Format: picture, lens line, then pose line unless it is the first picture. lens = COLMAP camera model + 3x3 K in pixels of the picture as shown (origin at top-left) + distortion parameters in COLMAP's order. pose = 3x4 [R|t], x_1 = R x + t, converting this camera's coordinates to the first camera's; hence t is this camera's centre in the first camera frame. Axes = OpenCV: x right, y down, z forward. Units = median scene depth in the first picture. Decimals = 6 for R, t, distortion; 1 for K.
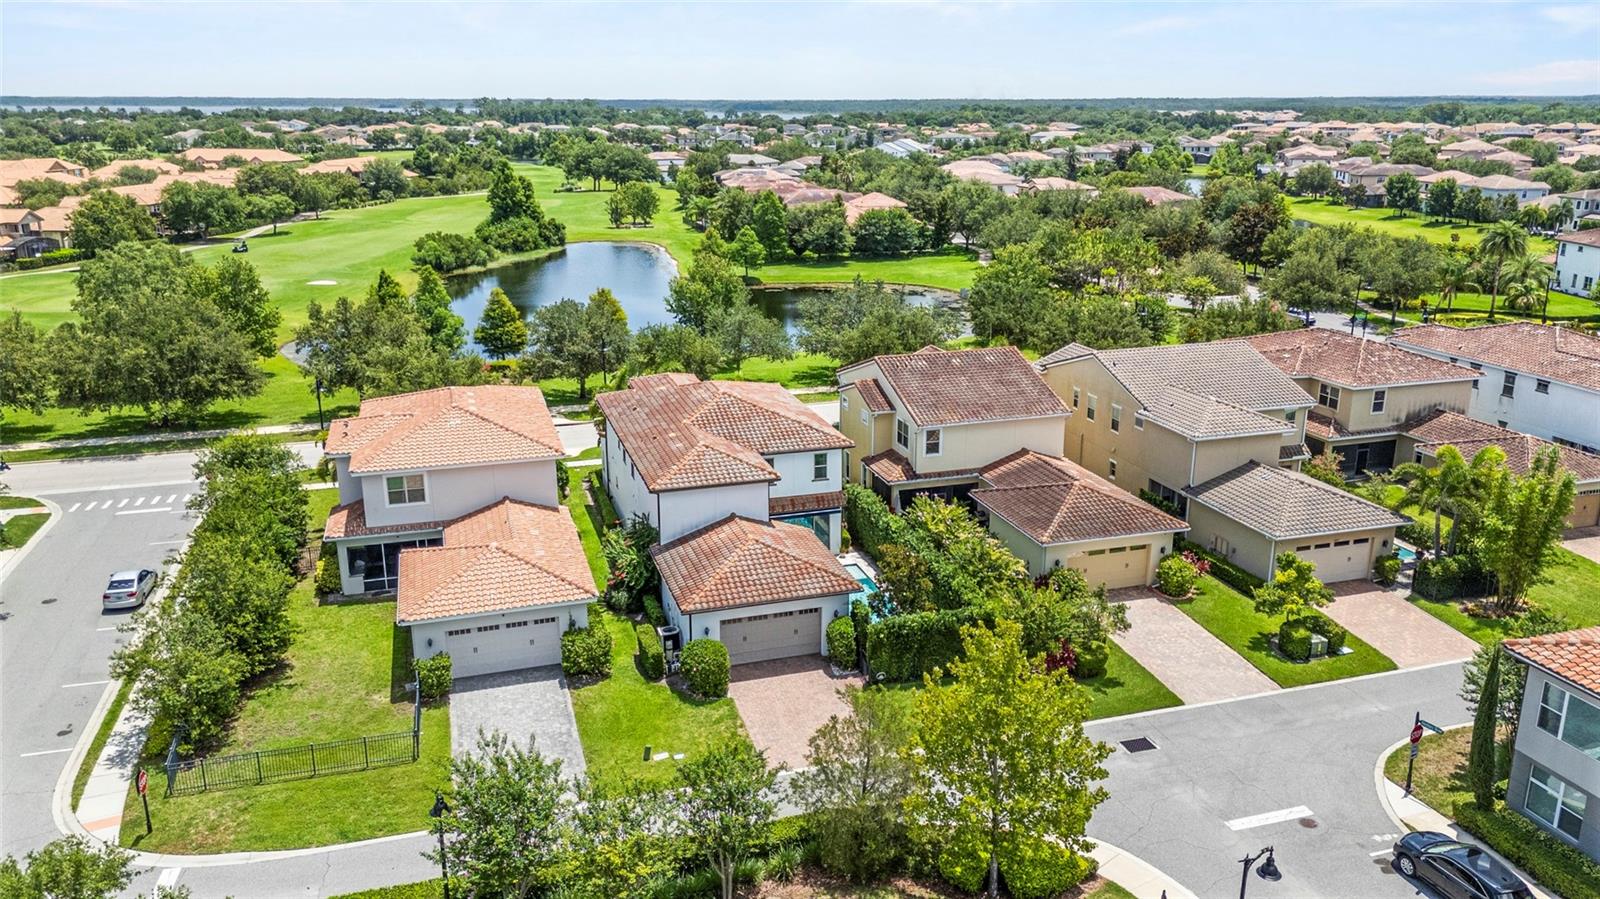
lens RADIAL K [[1168.1, 0, 800.0], [0, 1168.1, 449.5], [0, 0, 1]] dist [0.082287, -0.083222]
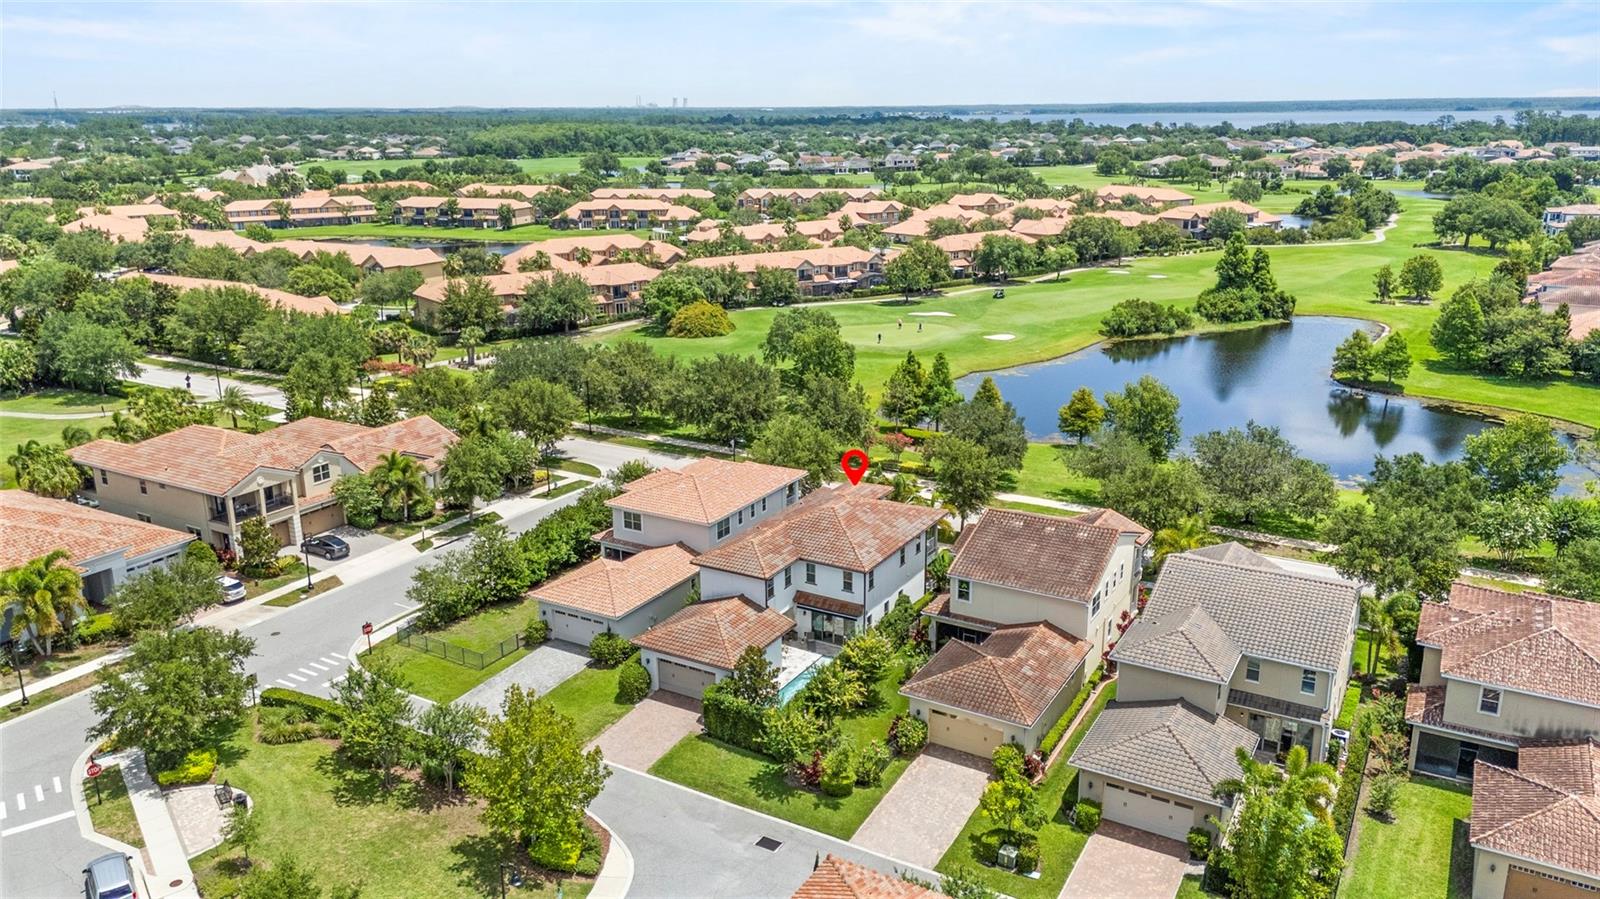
lens RADIAL K [[1168.1, 0, 800.0], [0, 1168.1, 449.5], [0, 0, 1]] dist [0.082287, -0.083222]
pose [[0.675662, 0.201633, -0.709102, 0.307748], [-0.202200, 0.975669, 0.084767, -0.080424], [0.708940, 0.086107, 0.699993, 0.014163]]
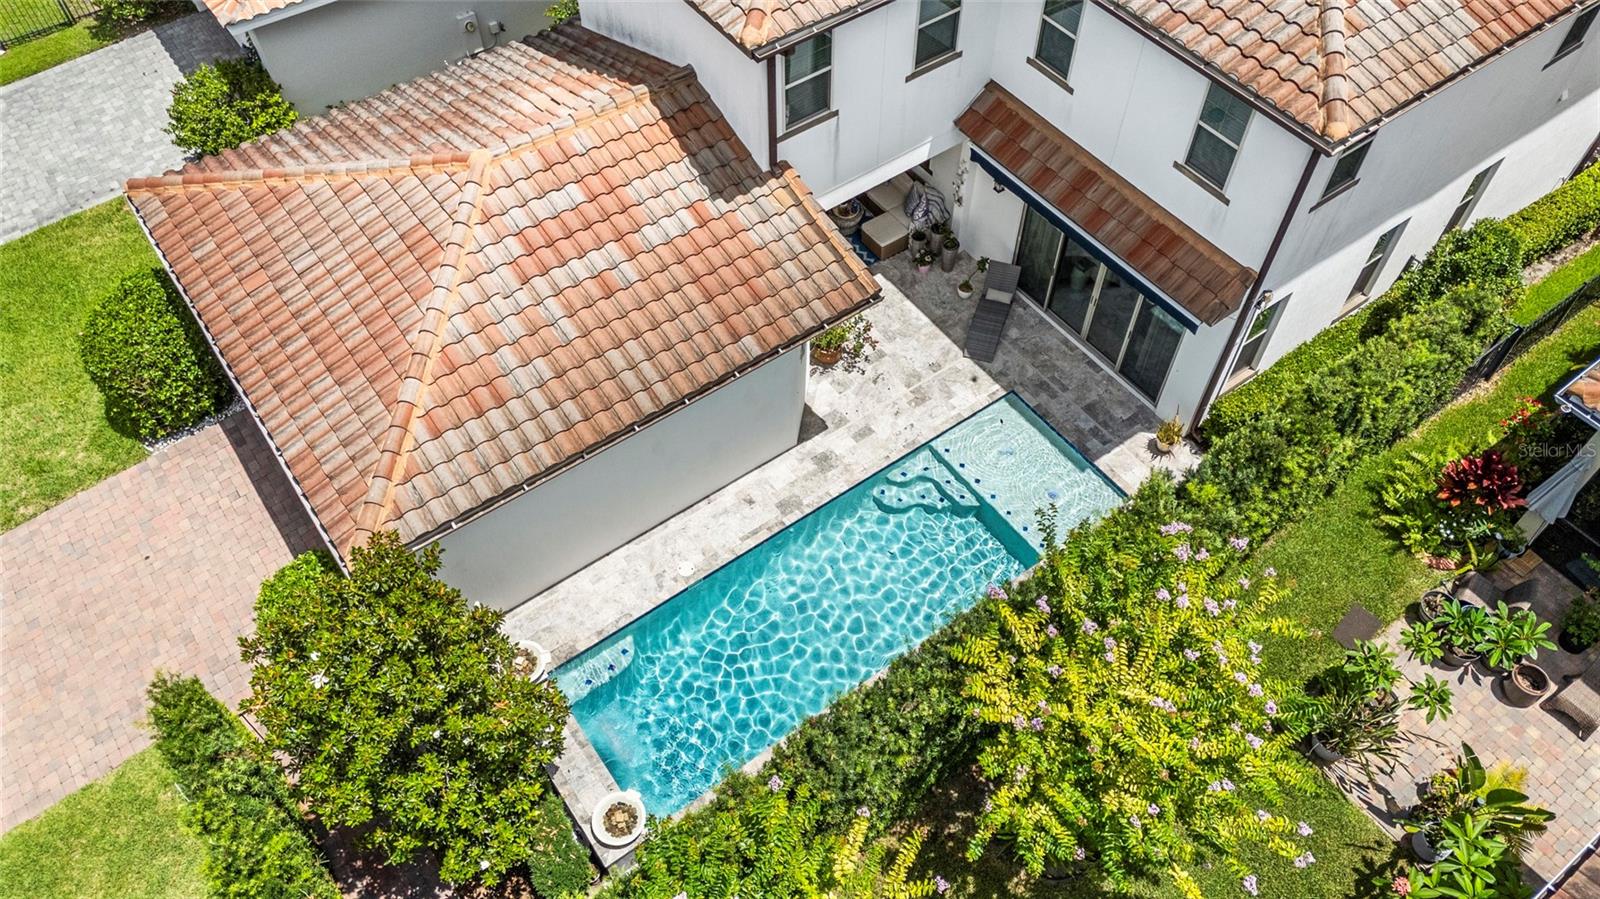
lens RADIAL K [[1207.4, 0, 790.5], [0, 1207.4, 443.8], [0, 0, 1]] dist [0.006267, -0.007338]
pose [[0.320242, 0.757775, -0.568526, 0.062862], [-0.266546, 0.647962, 0.713511, -0.035110], [0.909065, -0.076957, 0.409487, 0.286605]]
